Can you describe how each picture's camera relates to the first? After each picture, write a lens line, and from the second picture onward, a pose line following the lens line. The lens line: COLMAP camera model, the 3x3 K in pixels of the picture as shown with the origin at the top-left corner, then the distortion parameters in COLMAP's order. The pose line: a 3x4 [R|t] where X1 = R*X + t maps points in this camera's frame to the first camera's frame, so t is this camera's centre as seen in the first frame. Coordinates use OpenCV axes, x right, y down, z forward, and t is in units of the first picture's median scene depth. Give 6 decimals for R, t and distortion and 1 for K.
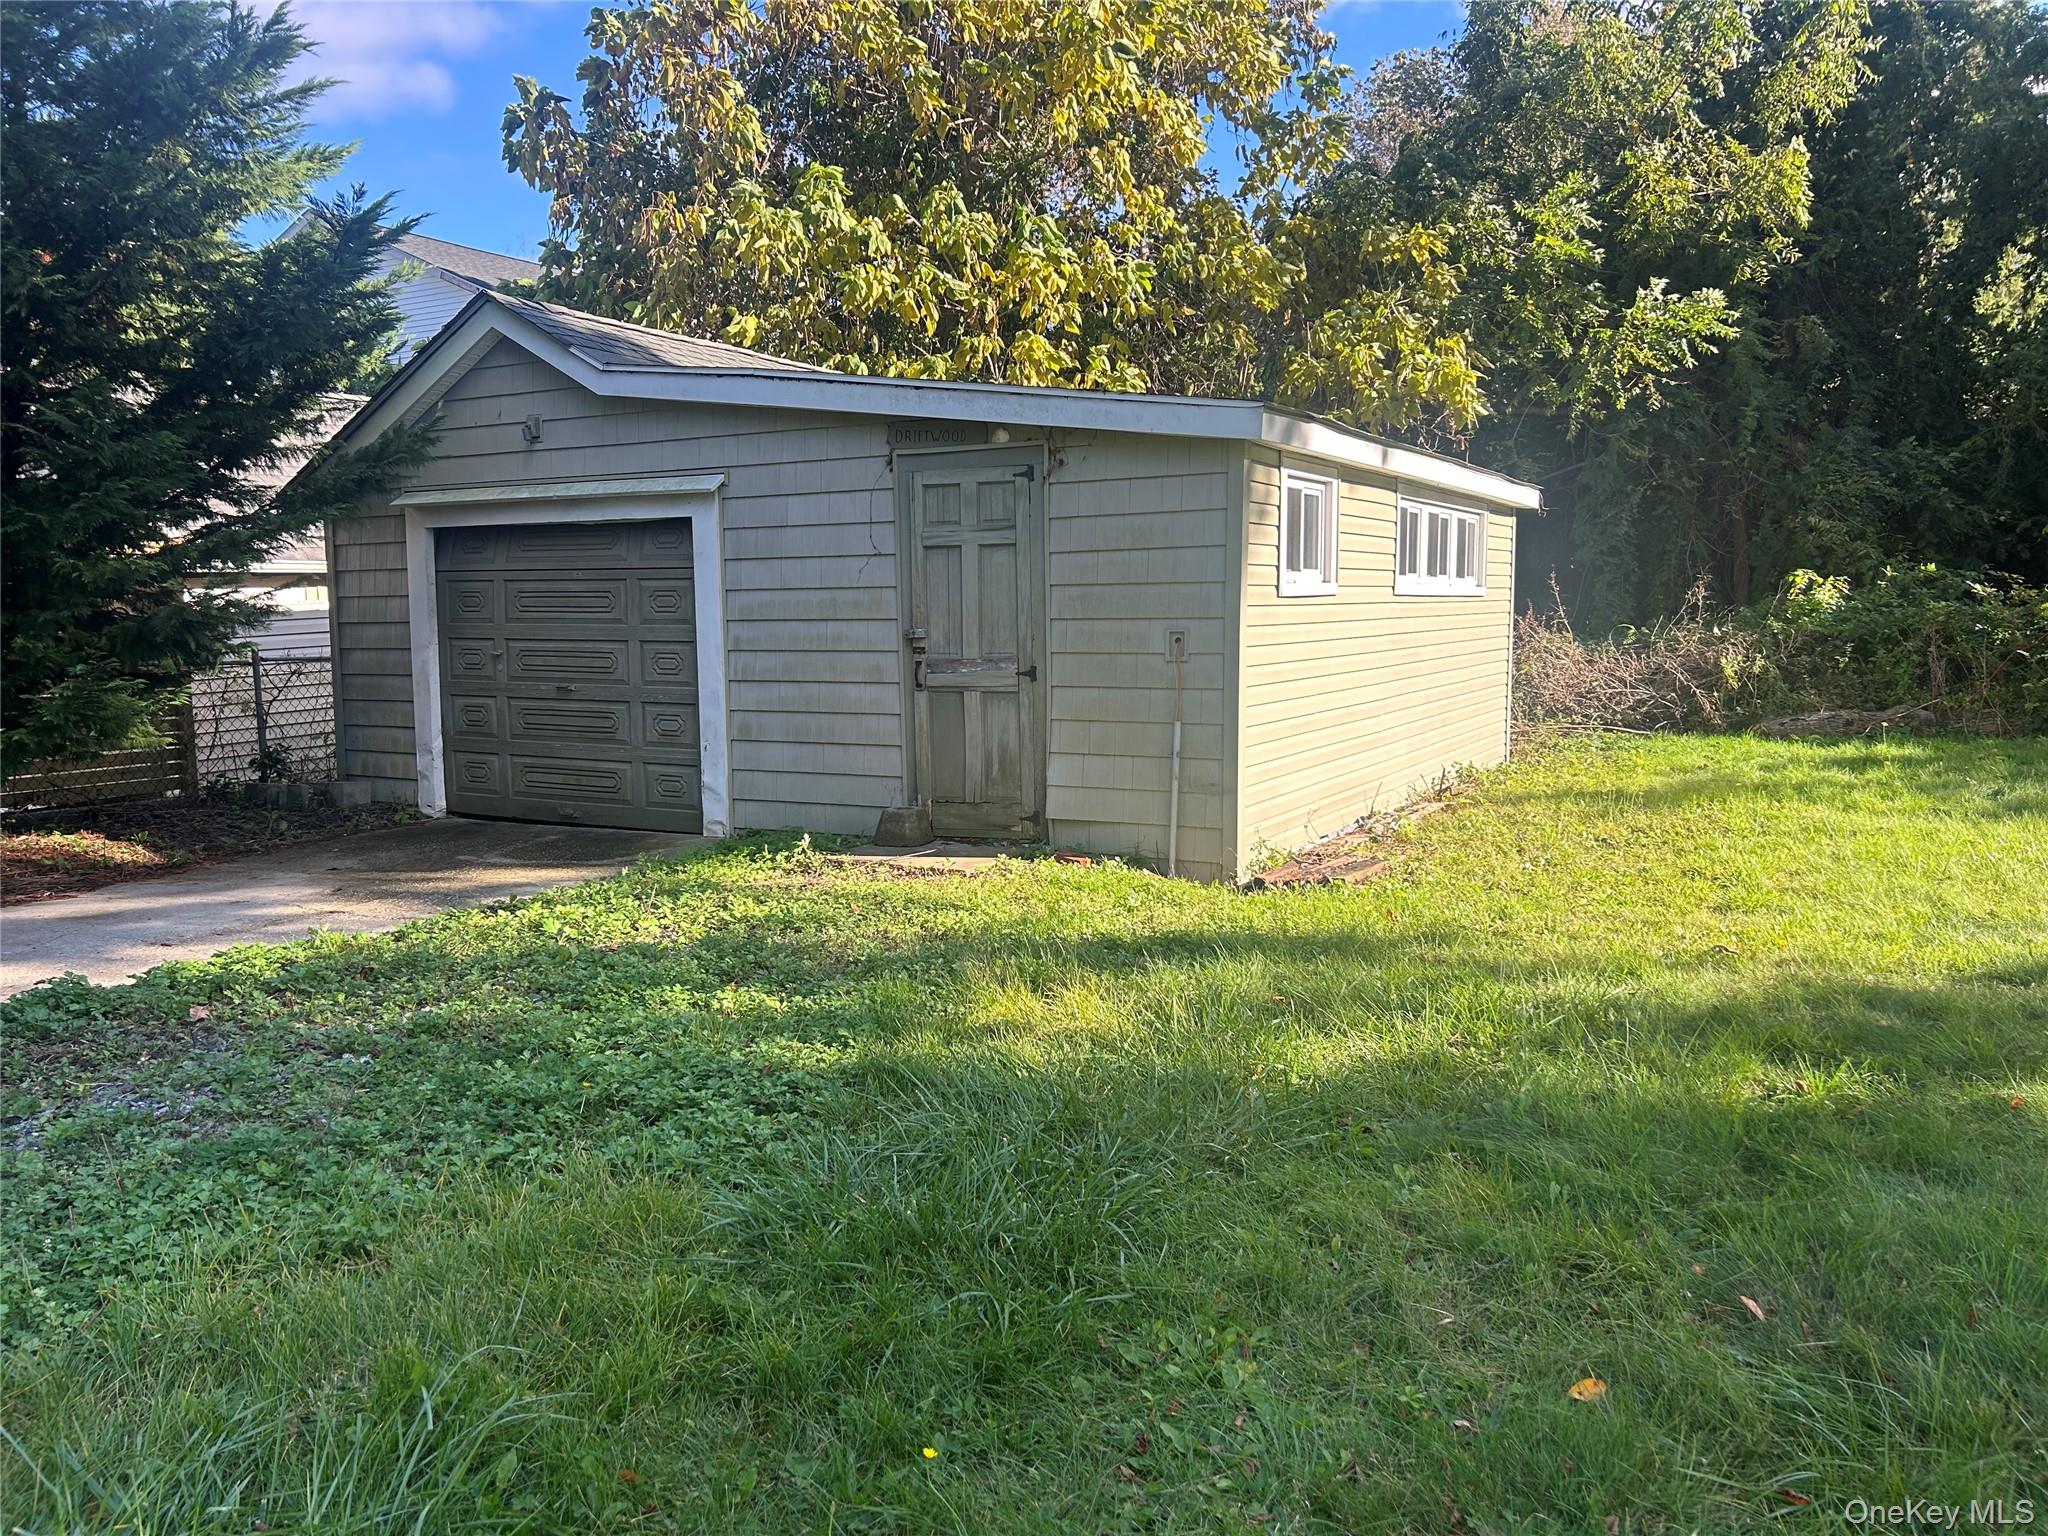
lens RADIAL K [[1550.6, 0, 1024.9], [0, 1550.6, 779.5], [0, 0, 1]] dist [0.053002, -0.029149]
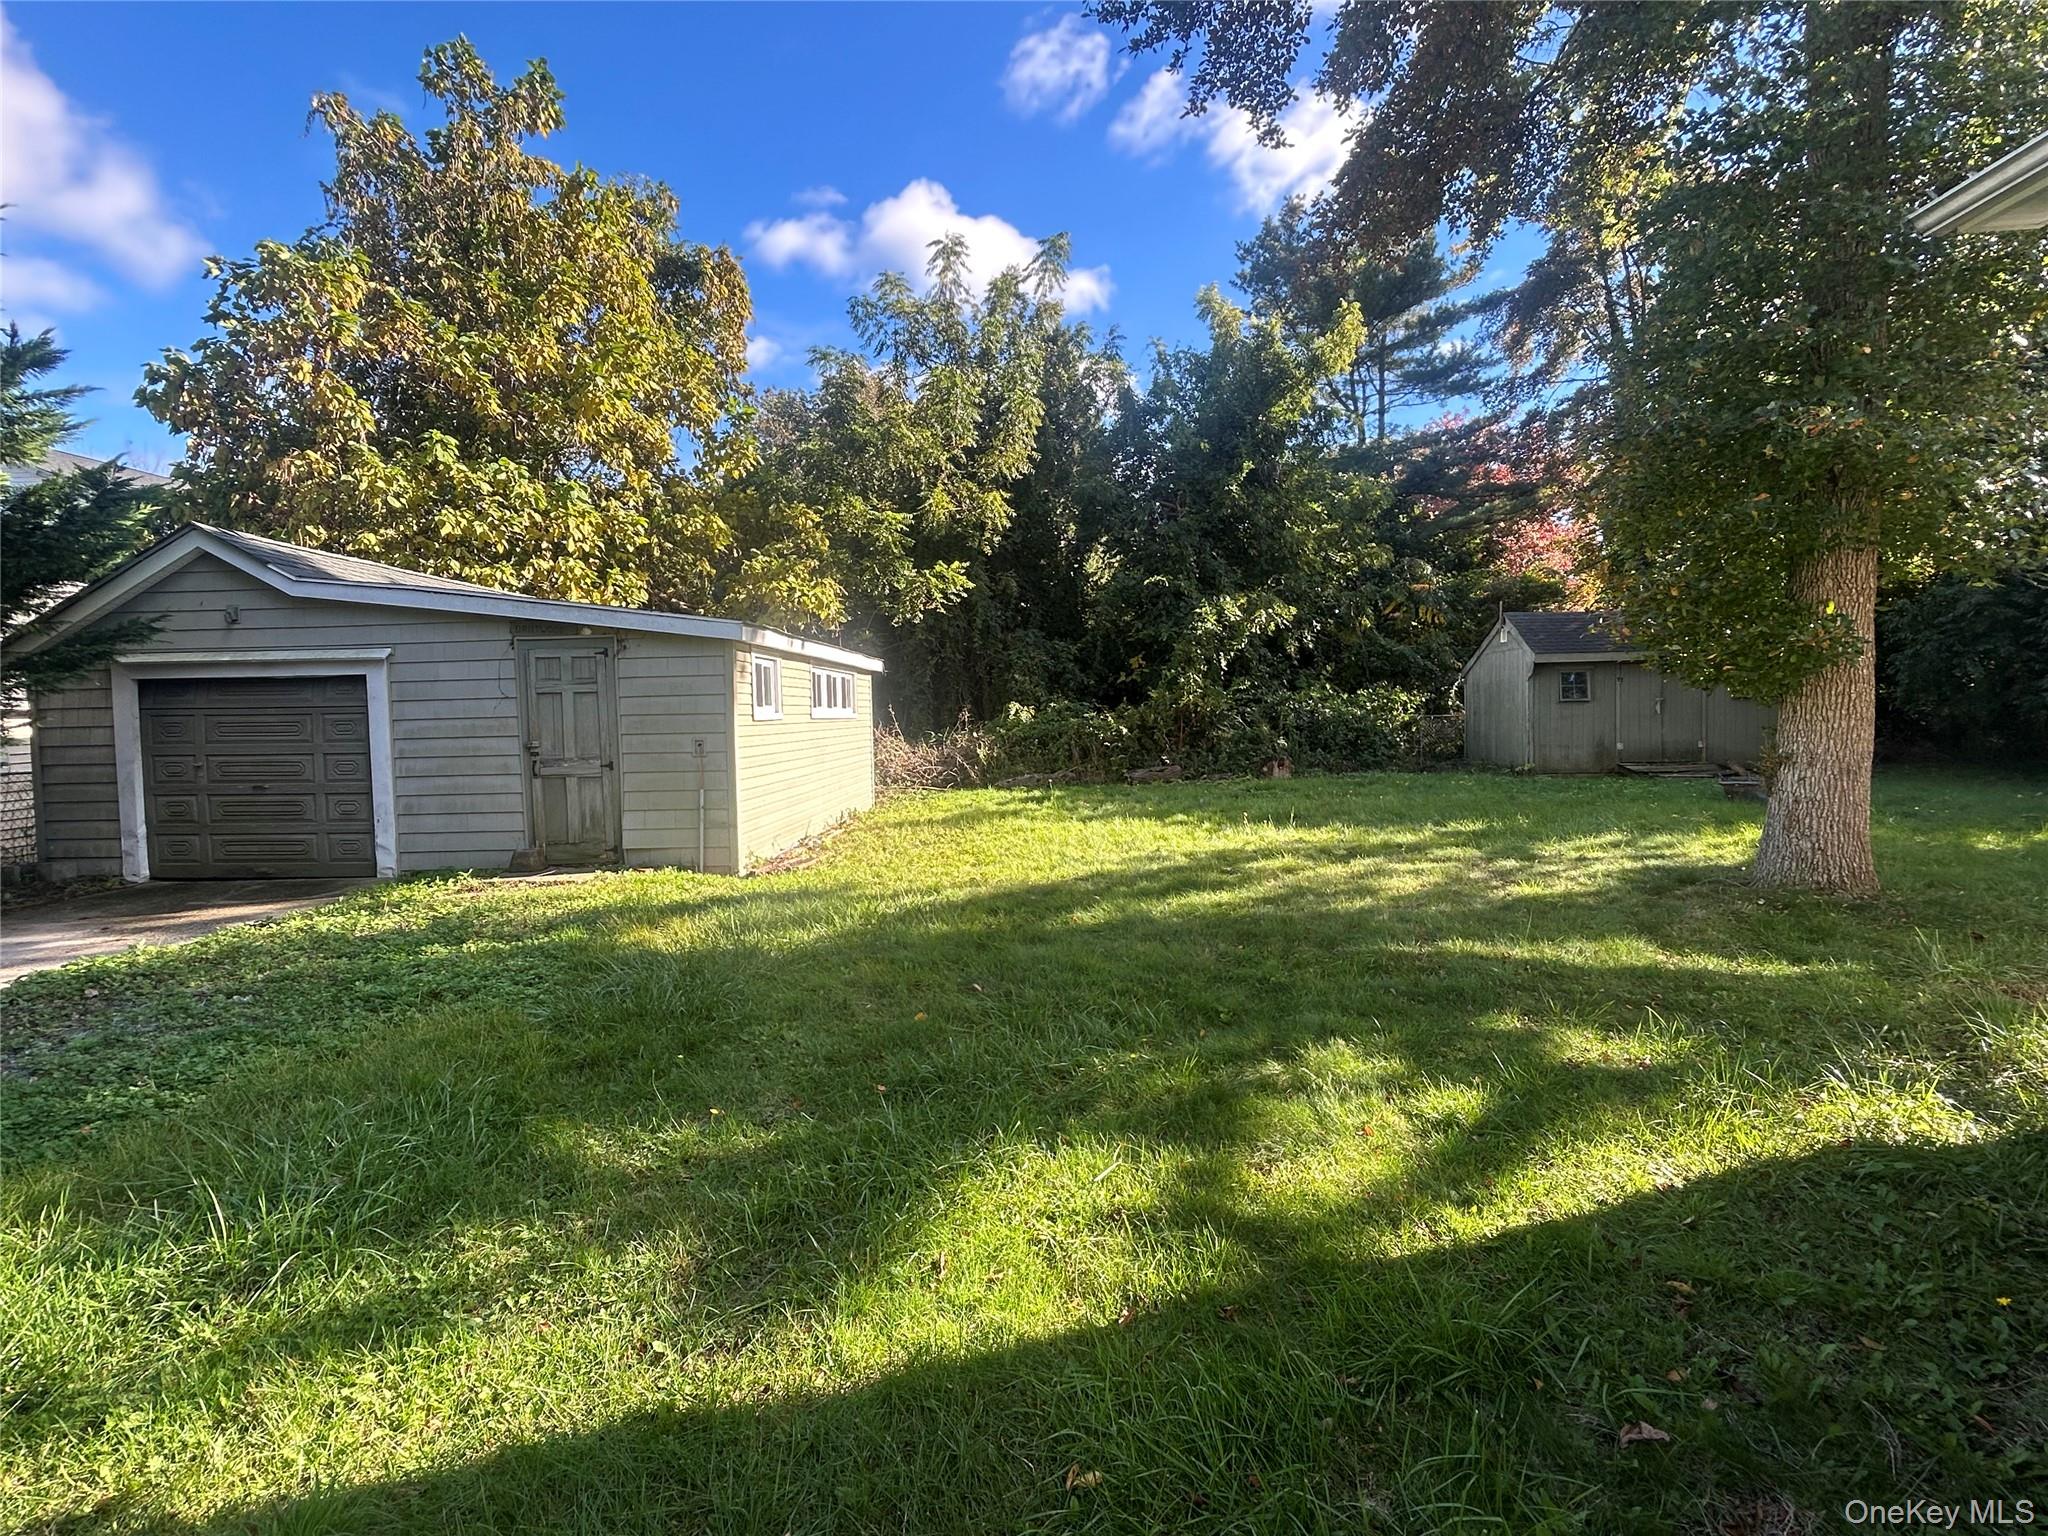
lens RADIAL K [[954.6, 0, 1029.5], [0, 954.6, 769.2], [0, 0, 1]] dist [0.002890, -0.000087]
pose [[0.892859, -0.033556, 0.449084, -0.051100], [0.061019, 0.997038, -0.046816, 0.012710], [-0.446183, 0.069203, 0.892262, -0.149971]]
